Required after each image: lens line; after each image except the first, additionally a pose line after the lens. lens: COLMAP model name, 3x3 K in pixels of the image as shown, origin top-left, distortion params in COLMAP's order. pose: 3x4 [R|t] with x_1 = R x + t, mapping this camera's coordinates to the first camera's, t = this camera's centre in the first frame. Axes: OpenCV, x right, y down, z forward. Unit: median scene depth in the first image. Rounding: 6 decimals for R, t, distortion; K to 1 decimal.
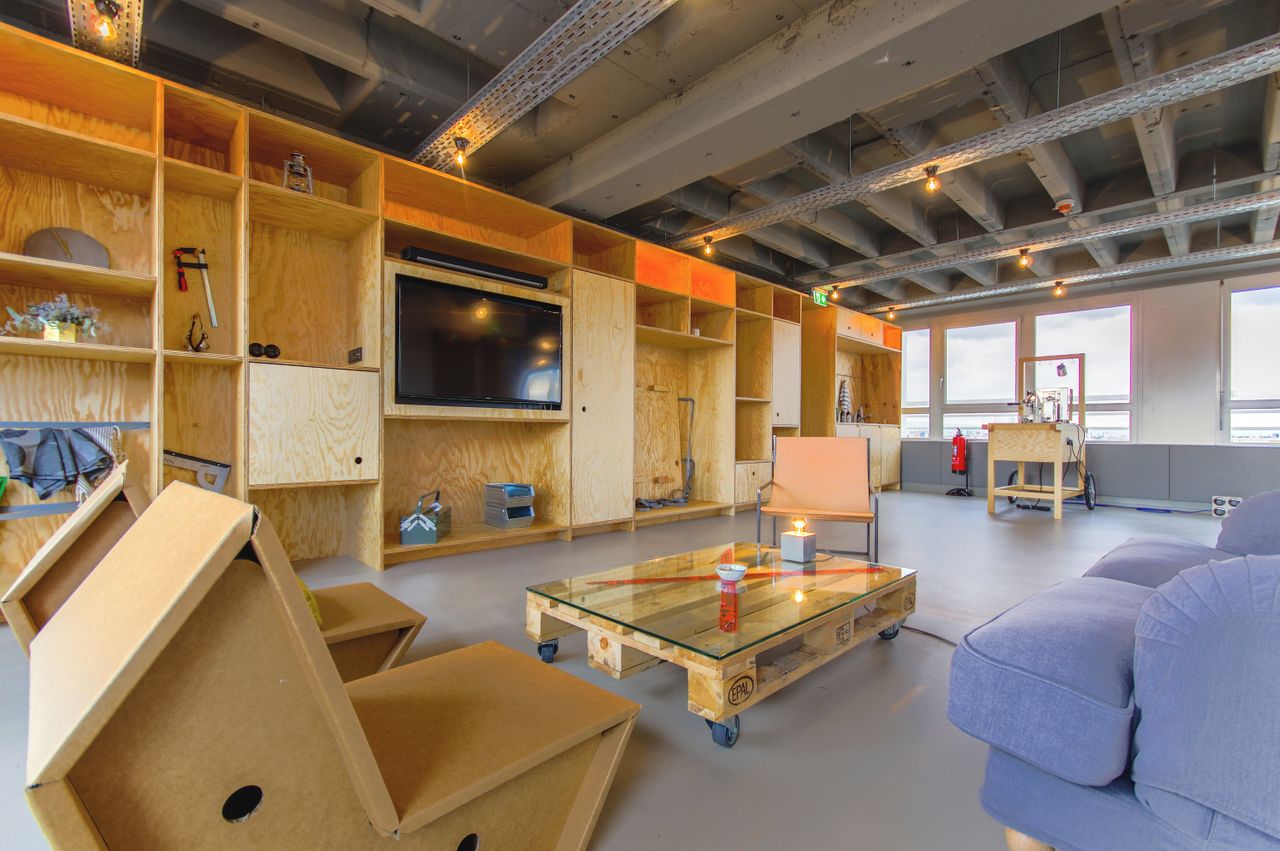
lens RADIAL K [[570.3, 0, 638.7], [0, 570.3, 429.1], [0, 0, 1]] dist [0.023757, 0.000026]
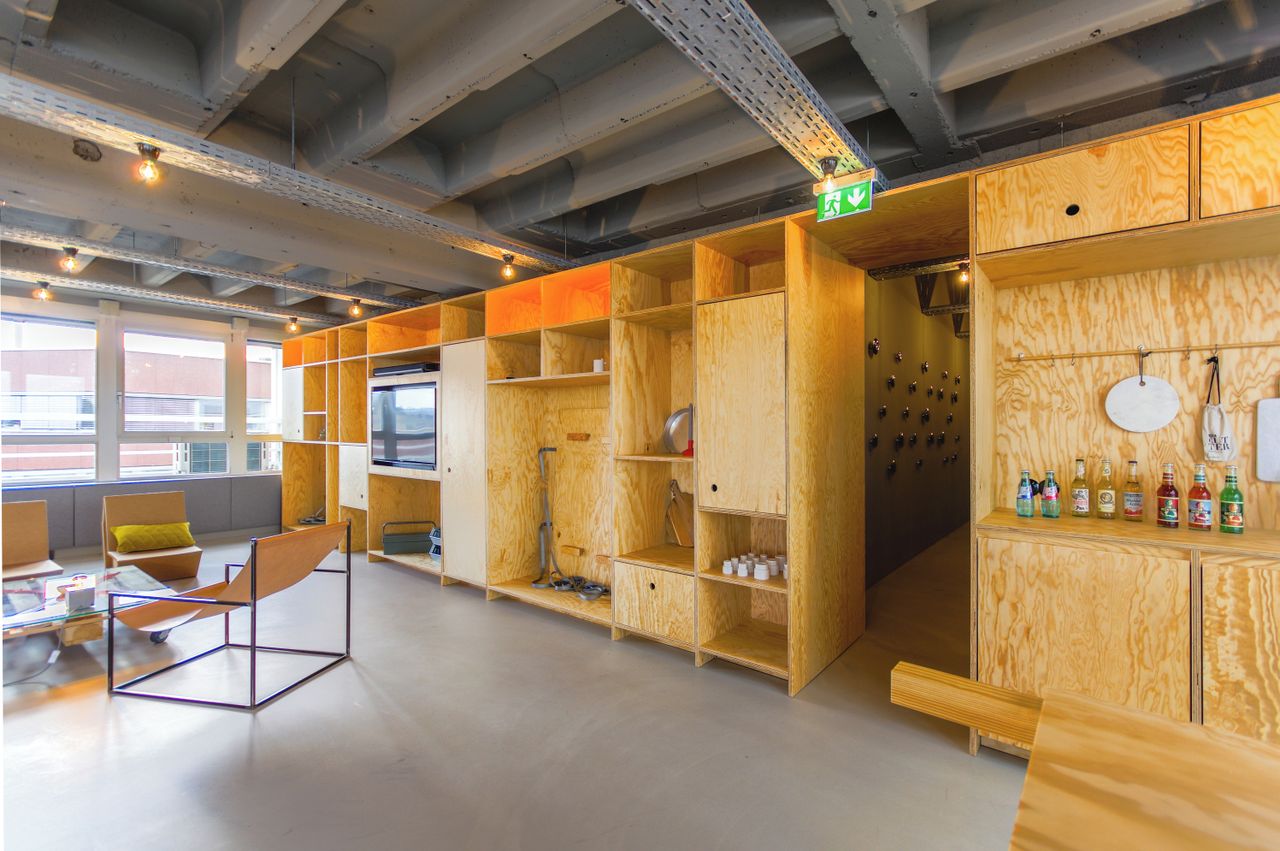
lens RADIAL K [[558.4, 0, 651.4], [0, 558.4, 429.3], [0, 0, 1]] dist [0.009596, -0.004781]
pose [[0.144652, -0.015657, -0.989359, 1.034086], [-0.004729, 0.999852, -0.016515, -0.097404], [0.989471, 0.007068, 0.144556, 1.240820]]
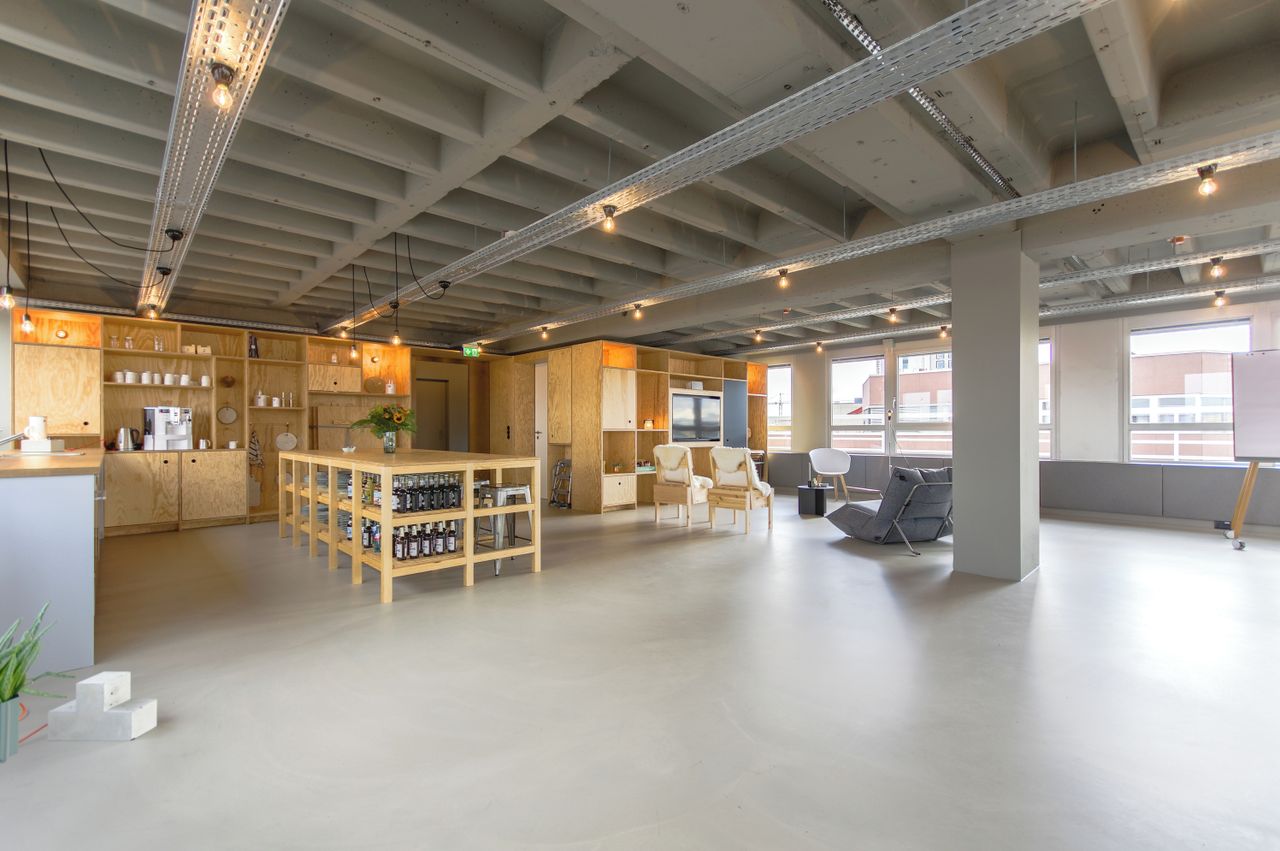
lens RADIAL K [[558.4, 0, 651.4], [0, 558.4, 429.3], [0, 0, 1]] dist [0.009596, -0.004781]
pose [[-0.999925, -0.012192, 0.001223, 0.393448], [-0.012193, 0.999925, -0.000871, -0.071975], [-0.001212, -0.000886, -0.999999, 2.288099]]
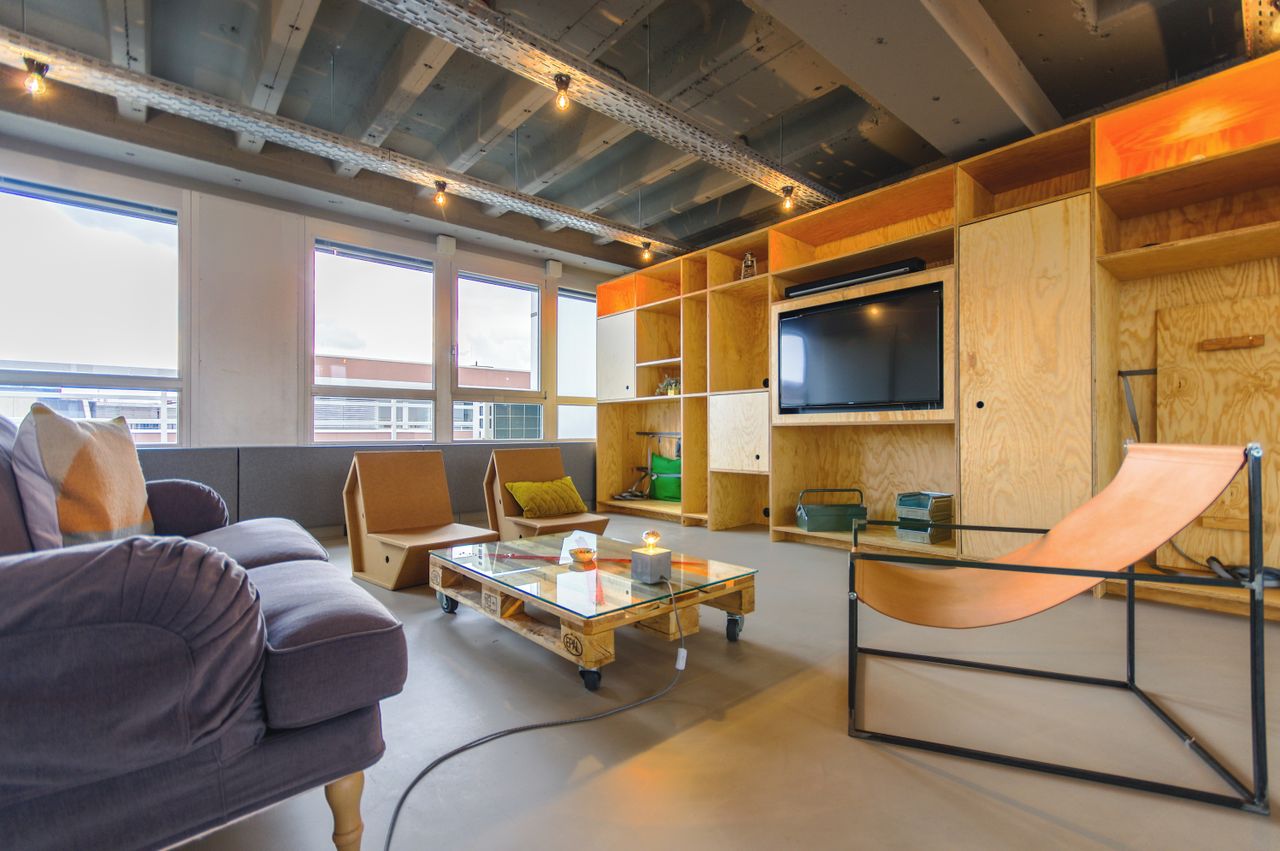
lens RADIAL K [[570.3, 0, 638.7], [0, 570.3, 429.1], [0, 0, 1]] dist [0.023757, 0.000026]
pose [[-0.042050, -0.018879, -0.998937, 0.689913], [0.008151, 0.999782, -0.019238, 0.008661], [0.999082, -0.008951, -0.041887, 0.585860]]
